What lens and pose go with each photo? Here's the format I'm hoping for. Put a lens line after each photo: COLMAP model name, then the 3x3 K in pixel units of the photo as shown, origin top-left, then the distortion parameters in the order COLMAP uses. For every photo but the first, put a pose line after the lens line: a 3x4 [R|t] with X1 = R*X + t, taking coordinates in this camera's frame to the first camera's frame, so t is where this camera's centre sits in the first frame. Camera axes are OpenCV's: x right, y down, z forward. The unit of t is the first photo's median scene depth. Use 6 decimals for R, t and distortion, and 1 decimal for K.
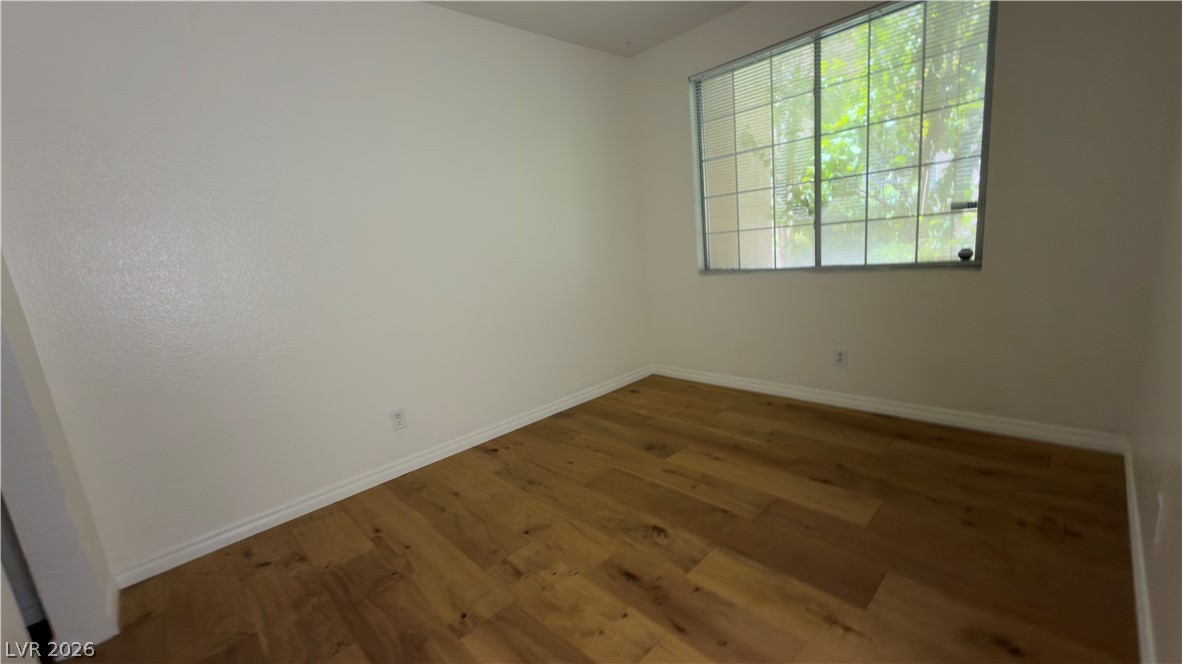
lens RADIAL K [[470.1, 0, 598.3], [0, 470.1, 336.6], [0, 0, 1]] dist [0.011410, -0.001854]
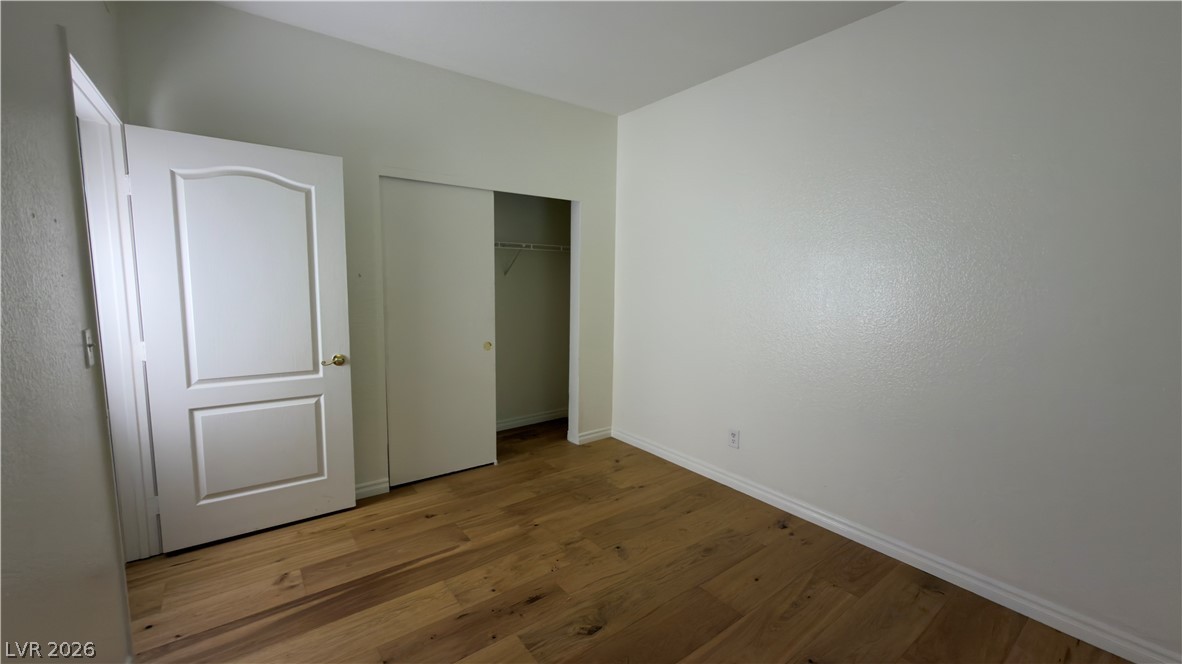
lens RADIAL K [[470.1, 0, 592.3], [0, 470.1, 330.9], [0, 0, 1]] dist [0.011410, -0.001854]
pose [[-0.119535, 0.200052, -0.972466, 0.888502], [-0.200619, 0.954417, 0.220999, -0.337894], [0.972349, 0.221512, -0.073952, 0.930898]]
